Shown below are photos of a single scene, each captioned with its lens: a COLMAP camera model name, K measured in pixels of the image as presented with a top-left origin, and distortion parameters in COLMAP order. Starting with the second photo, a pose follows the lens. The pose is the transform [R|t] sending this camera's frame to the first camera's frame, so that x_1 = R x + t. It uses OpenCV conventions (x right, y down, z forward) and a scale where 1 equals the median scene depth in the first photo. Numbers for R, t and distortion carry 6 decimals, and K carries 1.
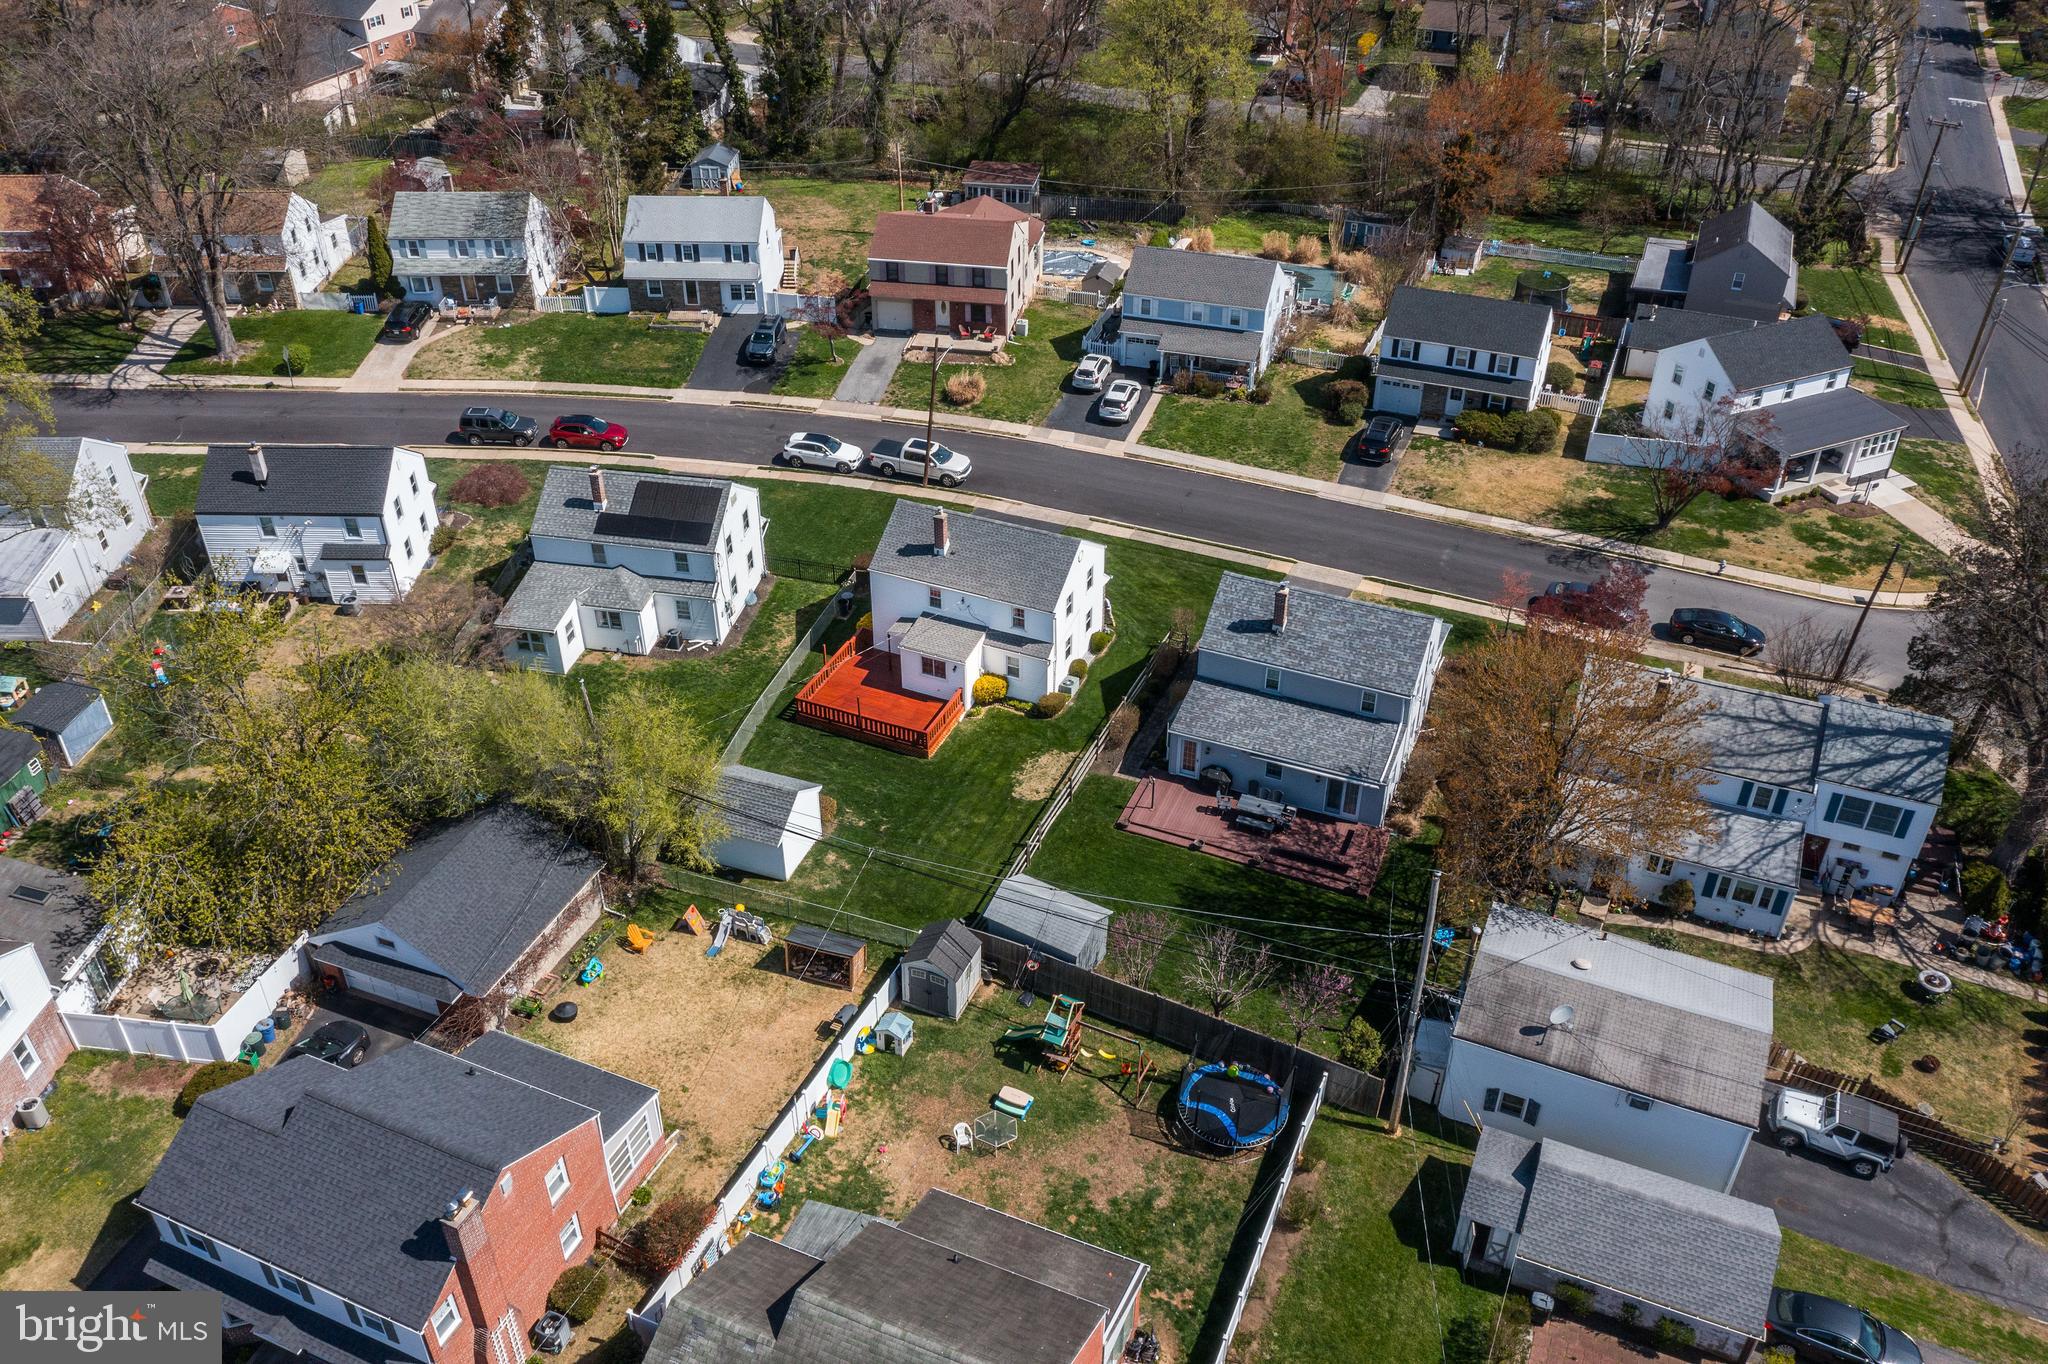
lens RADIAL K [[1607.3, 0, 988.0], [0, 1607.3, 662.4], [0, 0, 1]] dist [-0.015038, -0.008062]
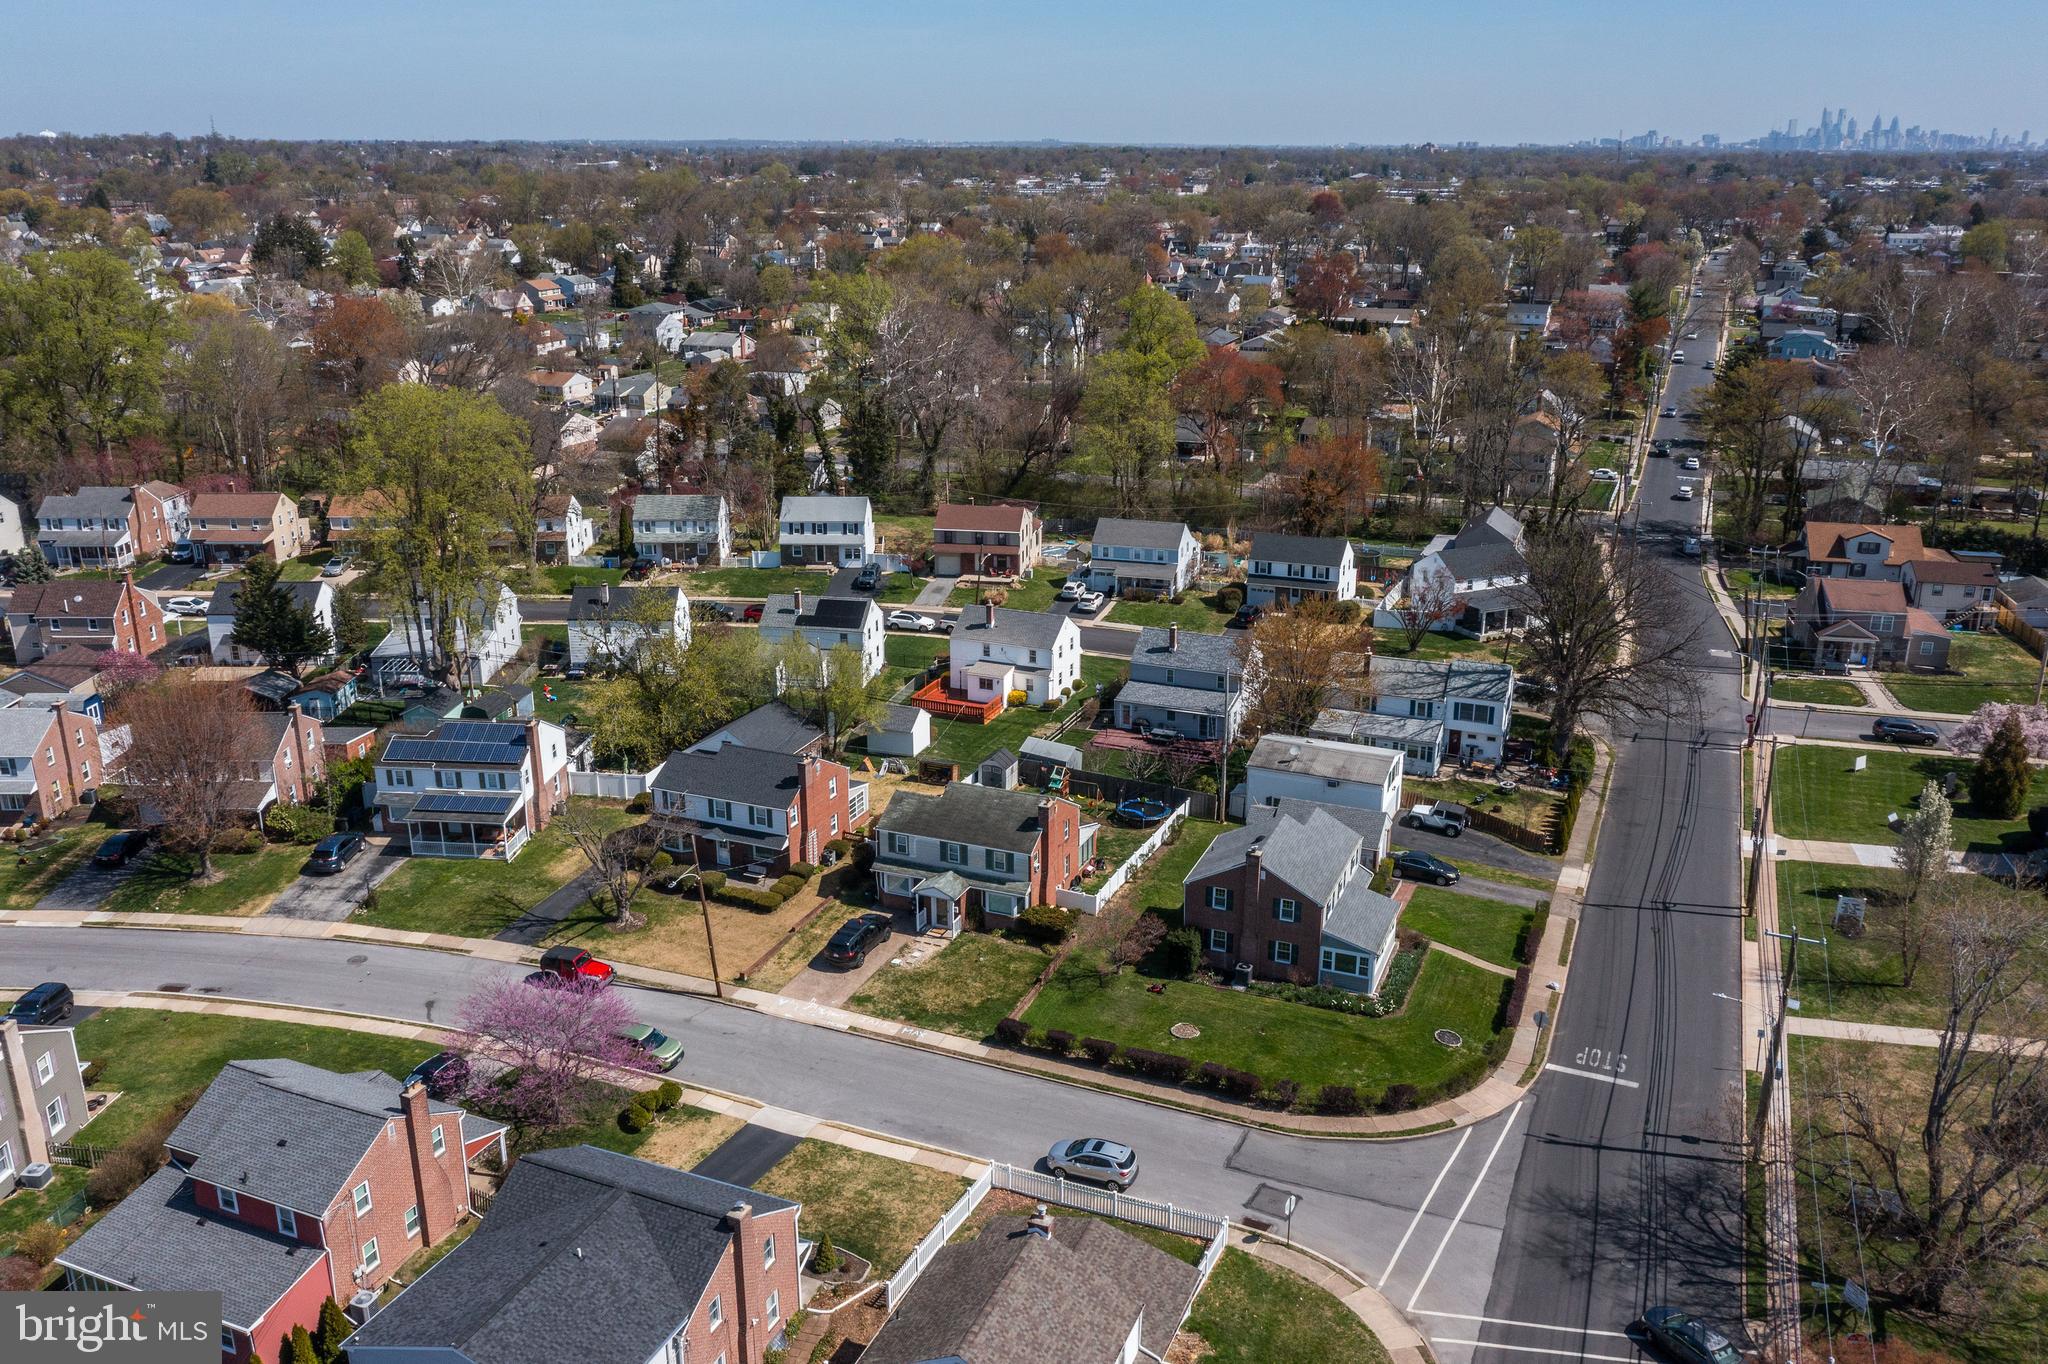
lens RADIAL K [[1597.9, 0, 954.3], [0, 1597.9, 675.8], [0, 0, 1]] dist [-0.015081, -0.003114]
pose [[0.999875, 0.001396, -0.015736, -0.033235], [-0.005739, 0.960124, -0.279515, 0.399530], [0.014718, 0.279571, 0.960012, -0.589110]]
